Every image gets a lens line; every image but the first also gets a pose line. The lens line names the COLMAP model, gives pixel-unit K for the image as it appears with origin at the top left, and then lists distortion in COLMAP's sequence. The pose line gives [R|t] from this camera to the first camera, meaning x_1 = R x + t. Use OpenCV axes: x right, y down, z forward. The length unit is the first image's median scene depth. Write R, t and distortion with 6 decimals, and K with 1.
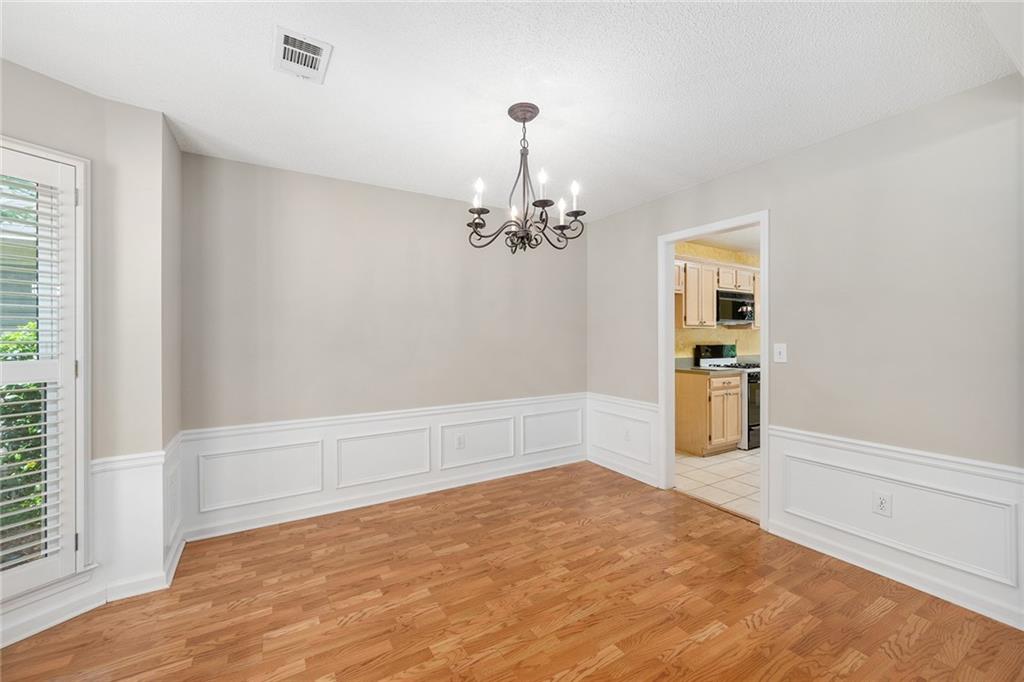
lens RADIAL K [[407.3, 0, 517.5], [0, 407.3, 336.2], [0, 0, 1]] dist [-0.007069, 0.000694]
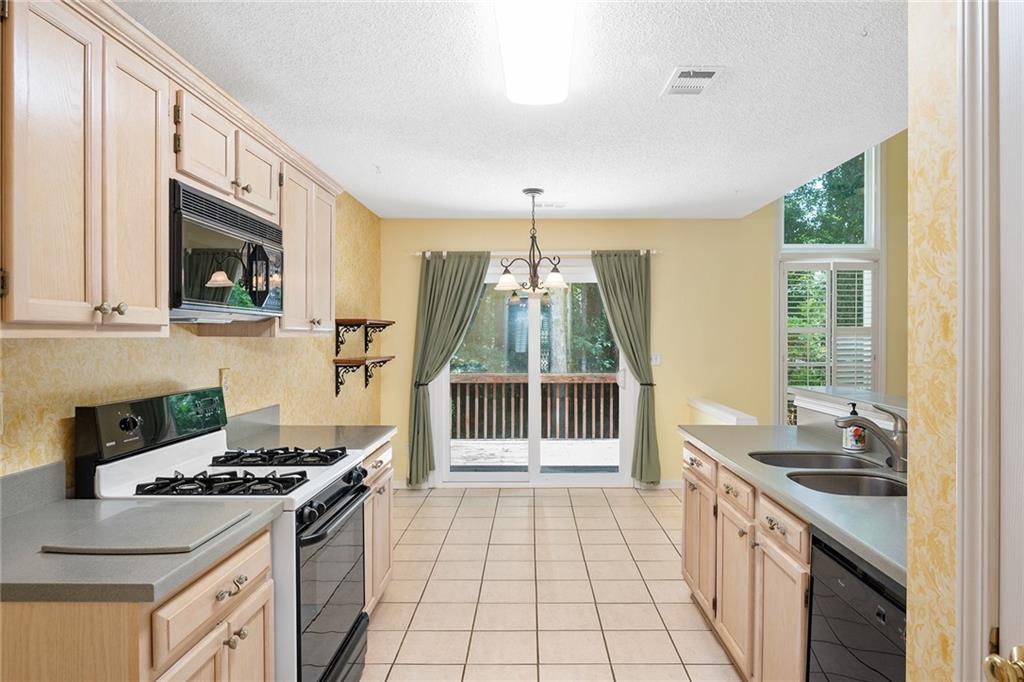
lens RADIAL K [[601.3, 0, 516.7], [0, 601.3, 341.4], [0, 0, 1]] dist [-0.016167, 0.006365]
pose [[0.509427, -0.006532, 0.860489, 0.369738], [-0.000165, 0.999970, 0.007688, -0.025287], [-0.860514, -0.004059, 0.509411, 0.822638]]
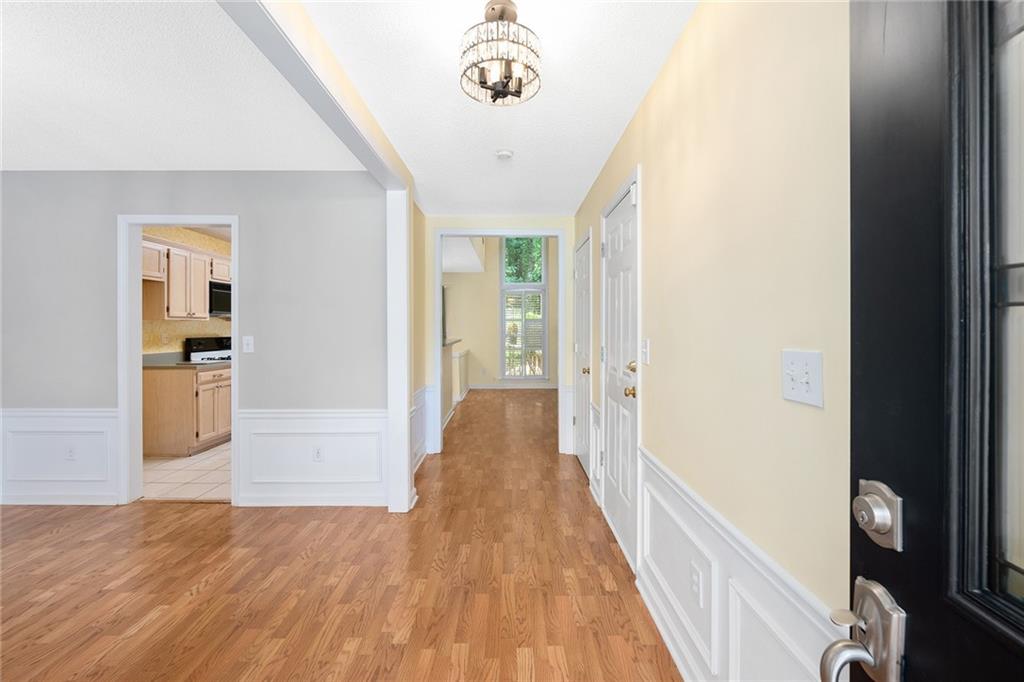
lens RADIAL K [[407.3, 0, 502.6], [0, 407.3, 326.3], [0, 0, 1]] dist [-0.007069, 0.000694]
pose [[0.516473, -0.000521, 0.856304, 0.027594], [0.000359, 1.000000, 0.000392, -0.006923], [-0.856304, 0.000105, 0.516473, -0.128731]]
